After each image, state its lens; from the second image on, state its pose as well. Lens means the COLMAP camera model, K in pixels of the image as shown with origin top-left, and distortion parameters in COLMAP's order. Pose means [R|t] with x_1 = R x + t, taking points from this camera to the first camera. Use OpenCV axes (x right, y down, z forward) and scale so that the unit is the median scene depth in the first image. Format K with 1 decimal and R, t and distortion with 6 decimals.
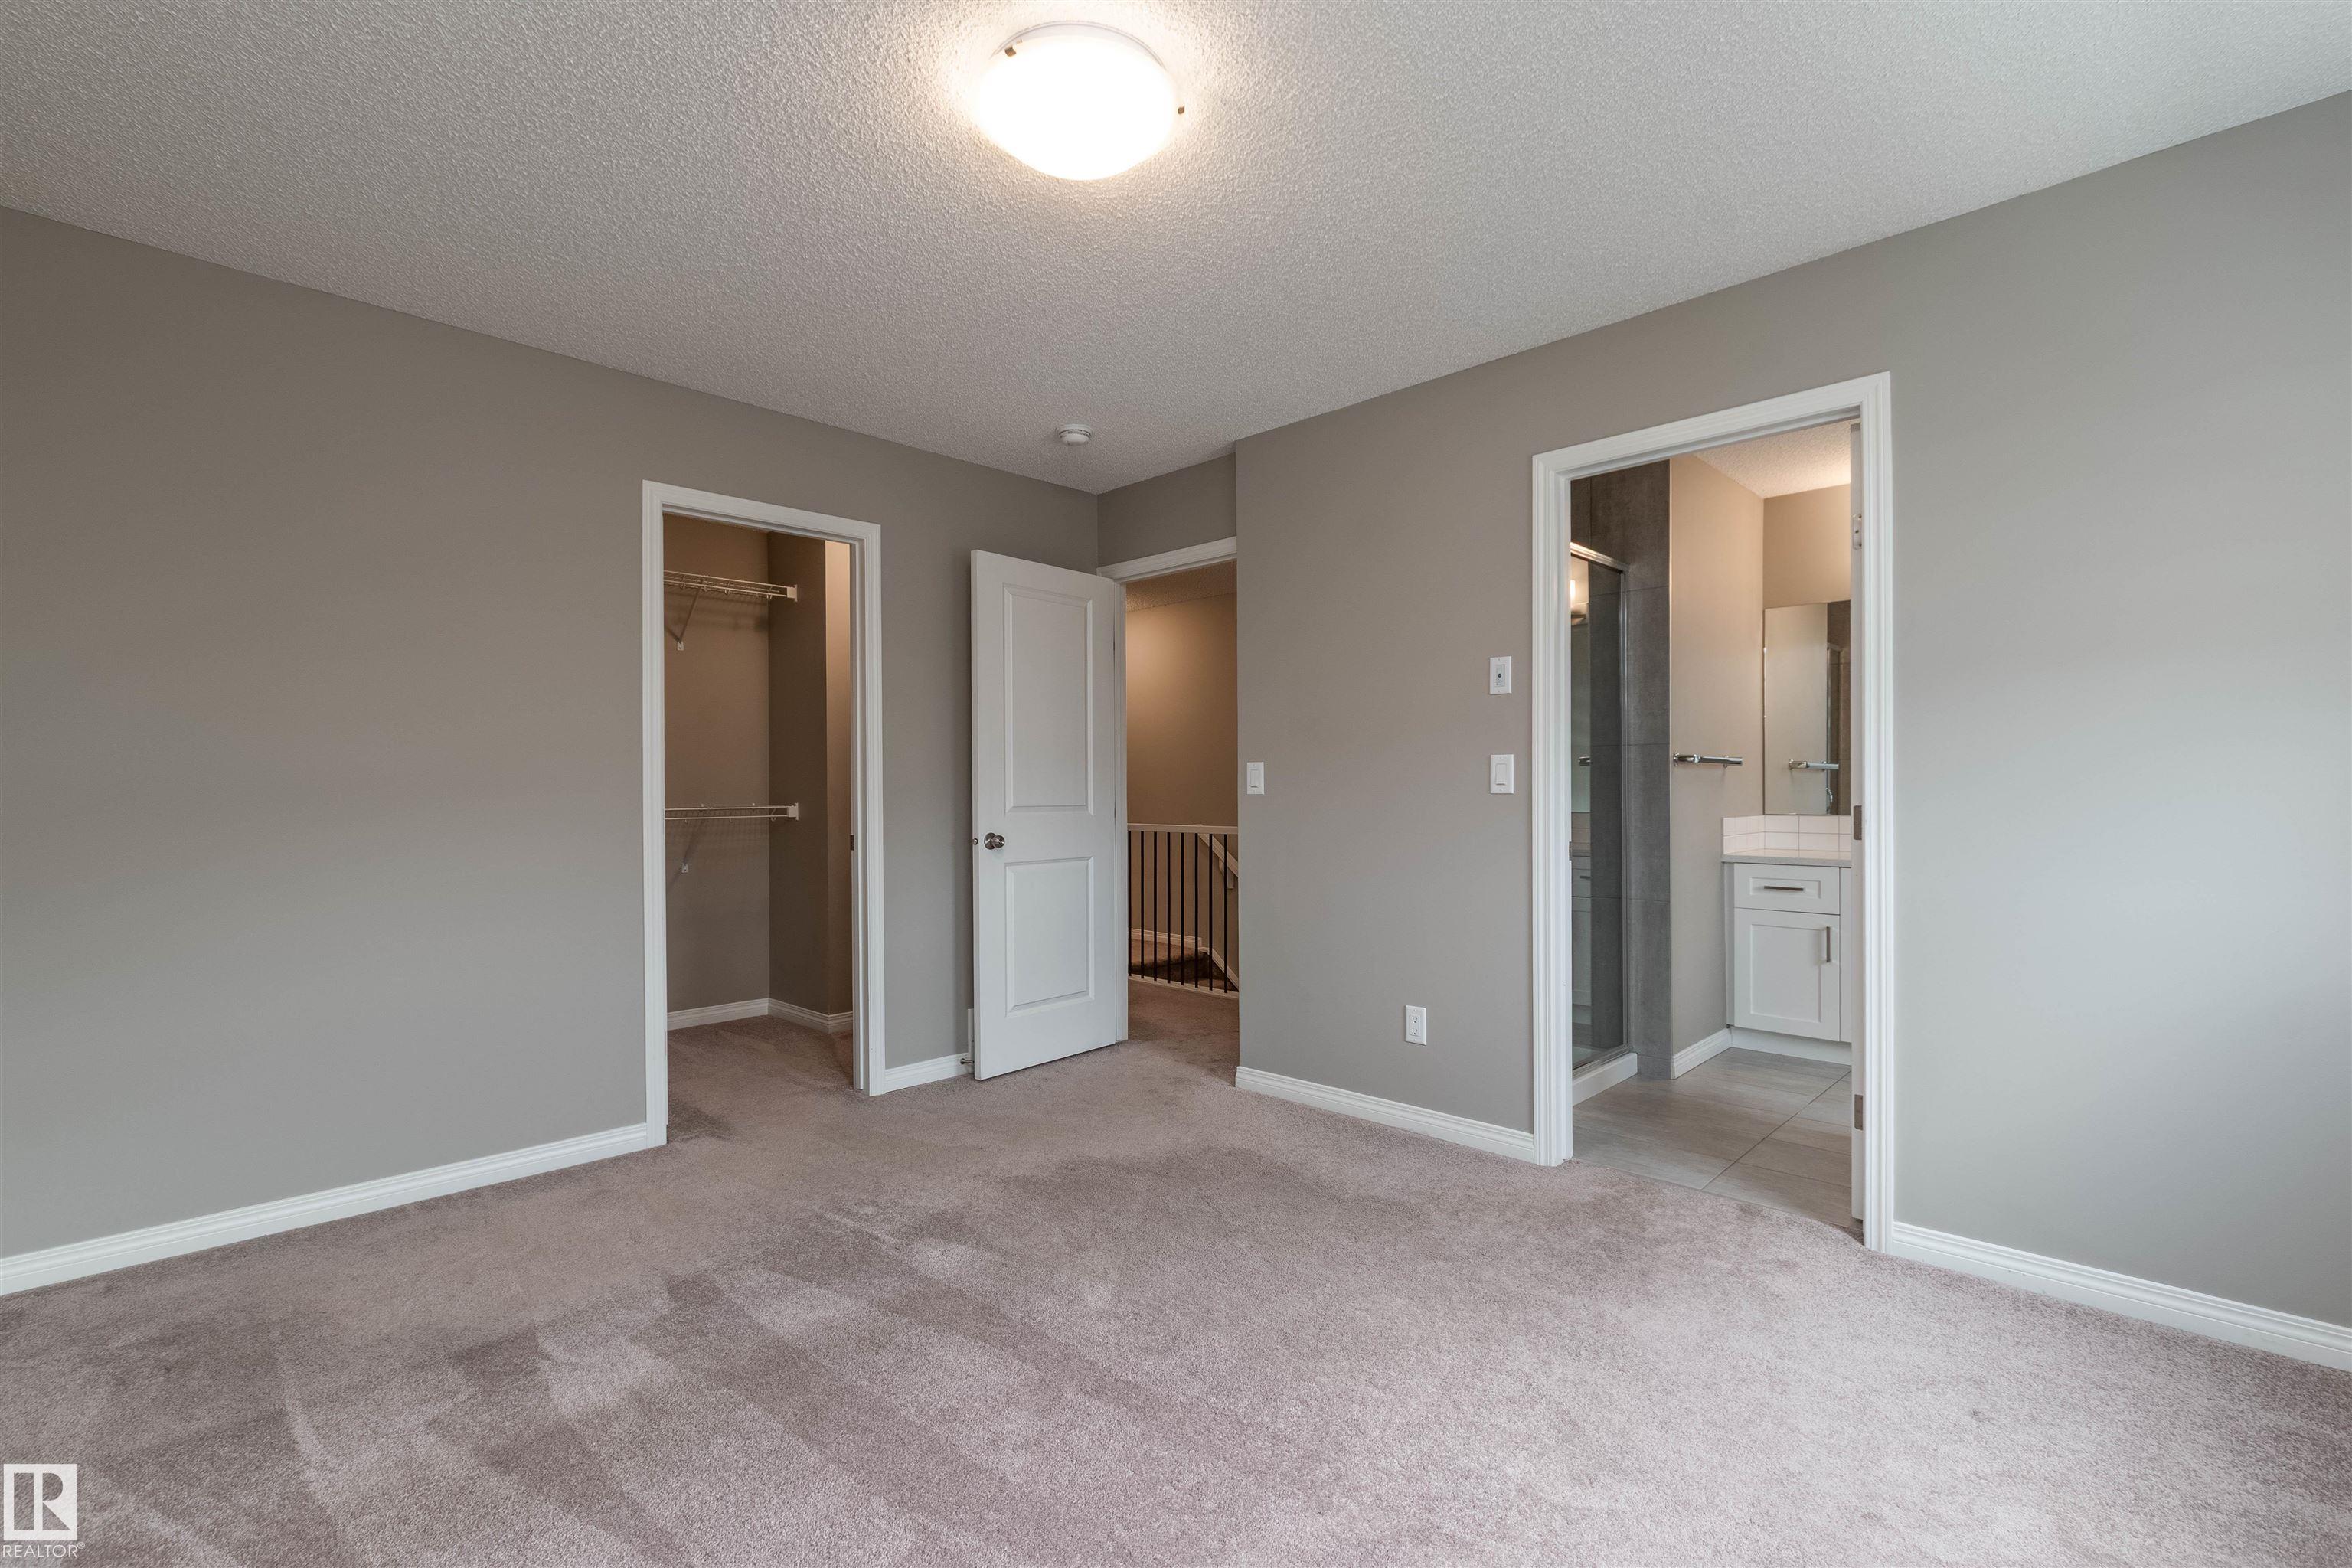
lens RADIAL K [[1024.3, 0, 1174.3], [0, 1024.3, 787.1], [0, 0, 1]] dist [0.005965, -0.002063]
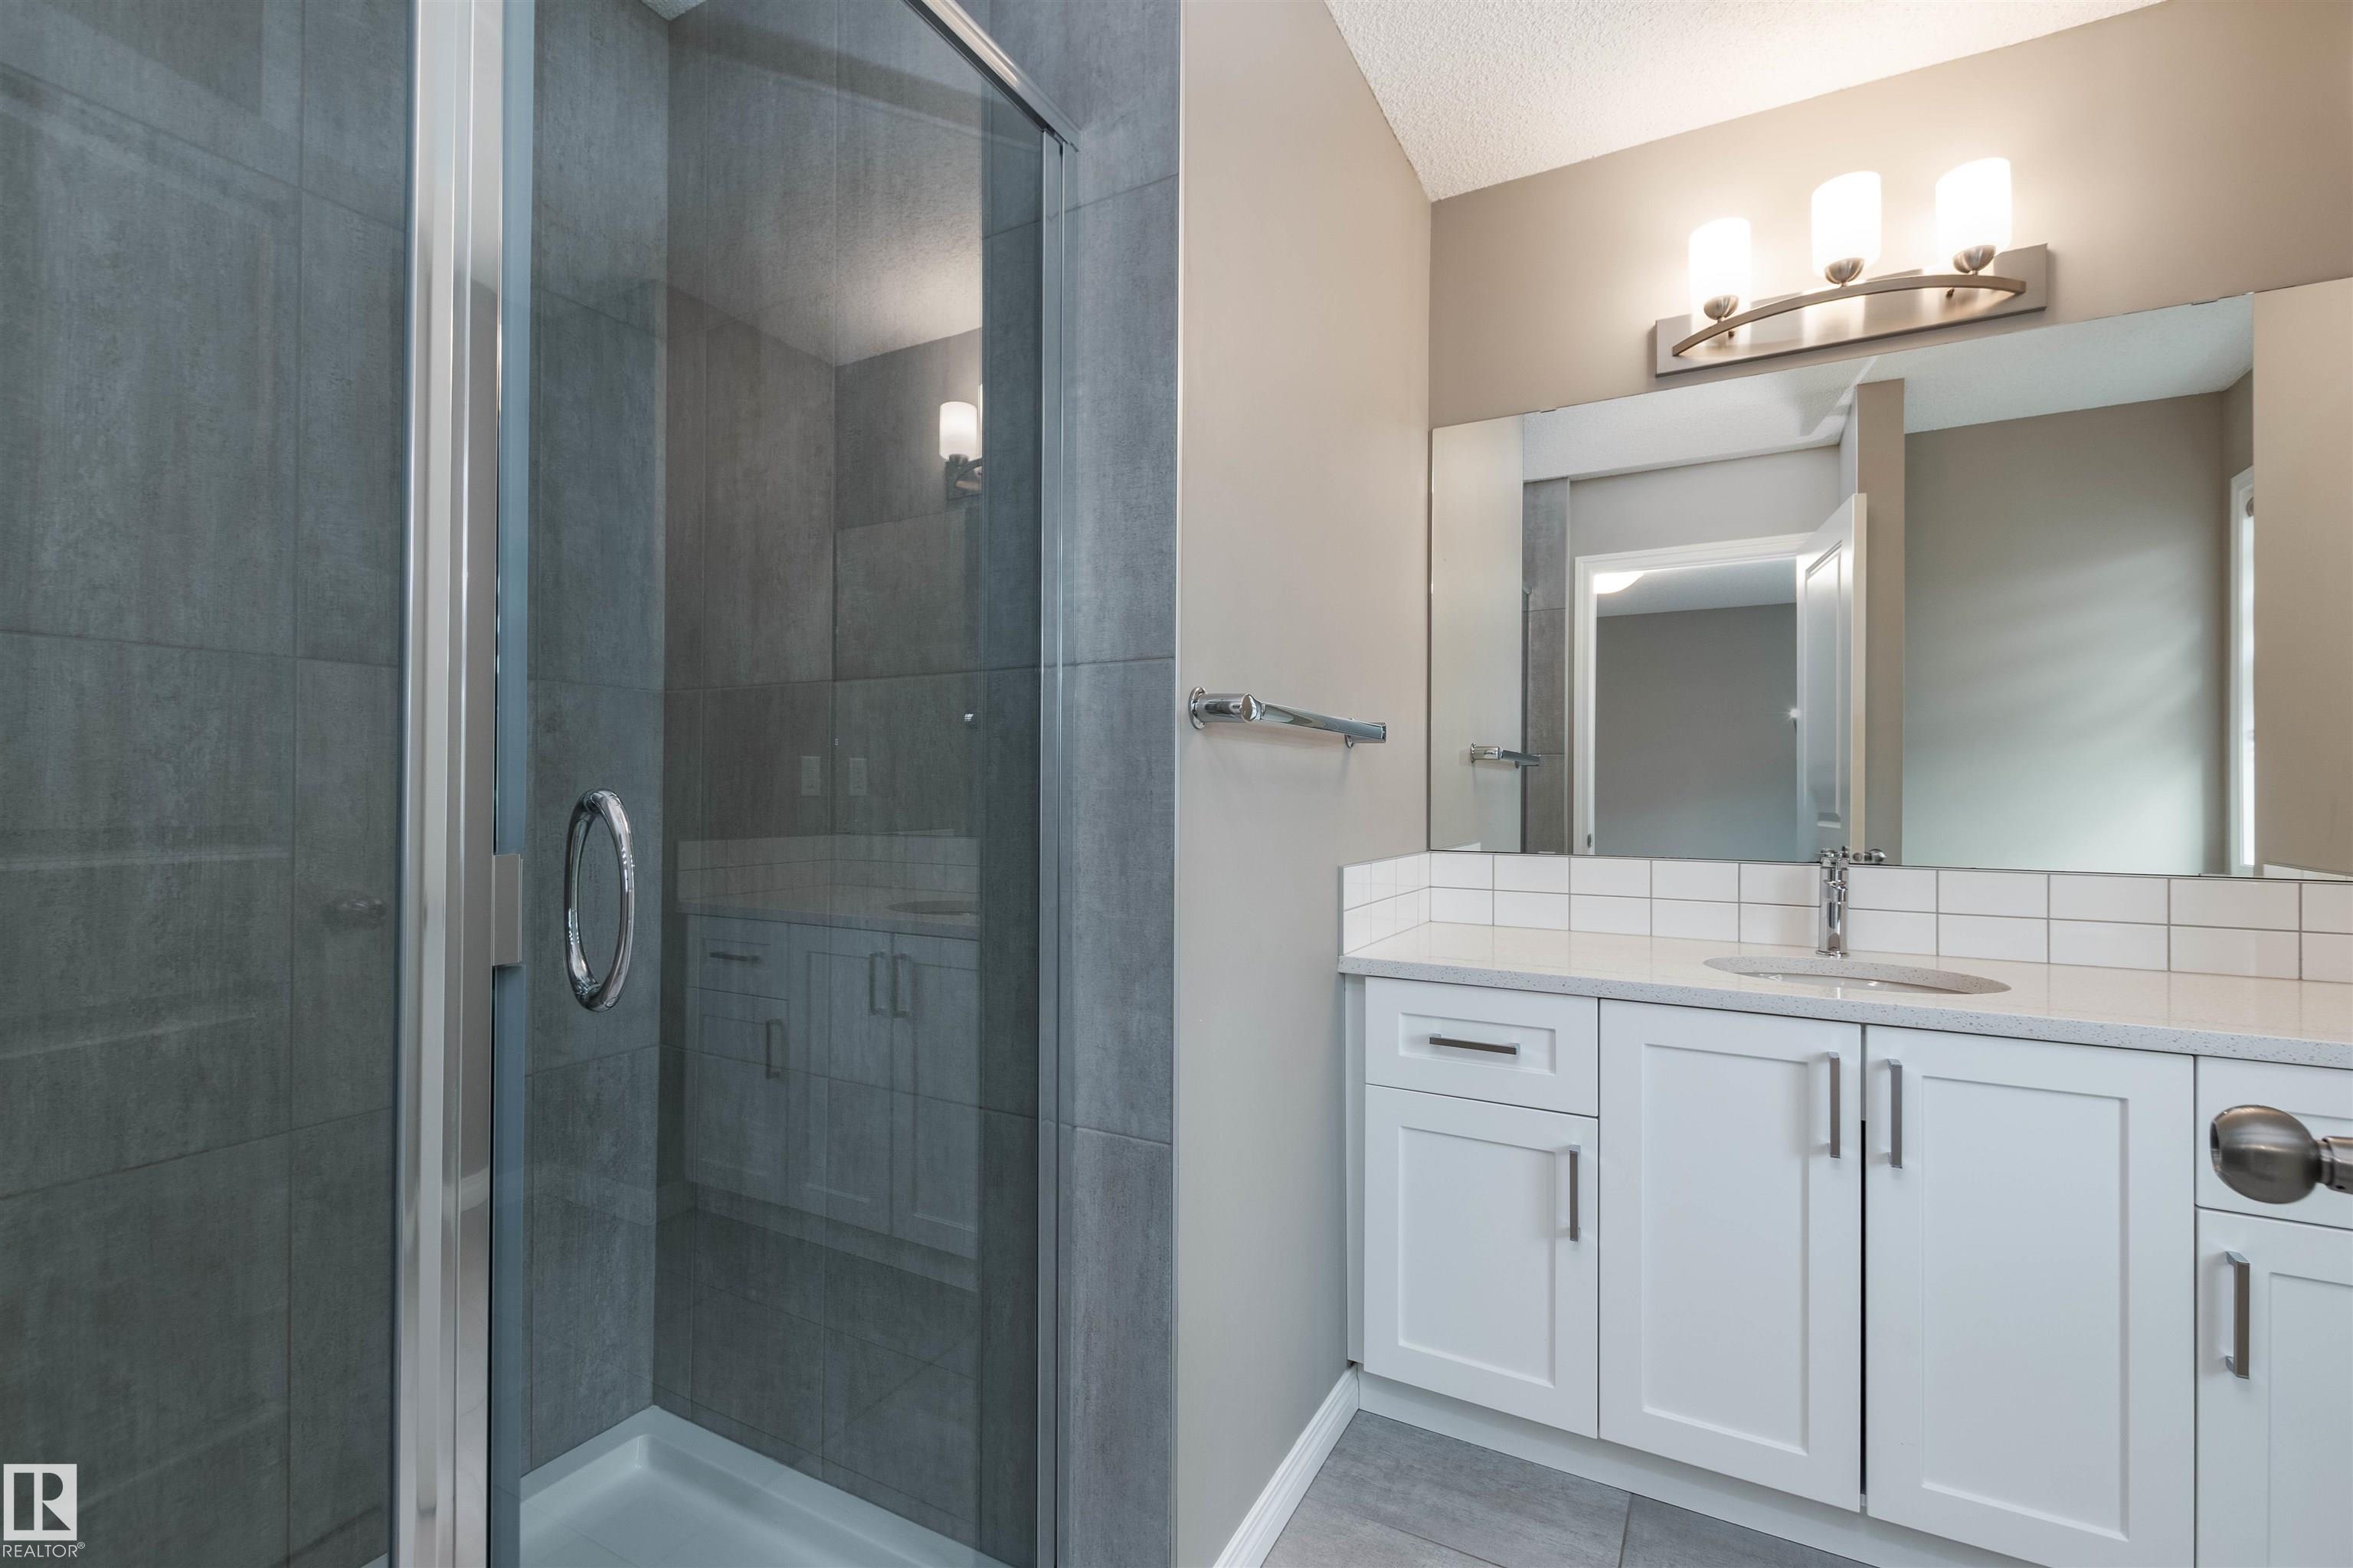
lens RADIAL K [[1024.8, 0, 1177.1], [0, 1024.8, 786.8], [0, 0, 1]] dist [0.005965, -0.002063]
pose [[0.959627, 0.007932, 0.281164, 0.370958], [-0.006497, 0.999961, -0.006035, 0.000292], [-0.281201, 0.003964, 0.959641, 0.650584]]
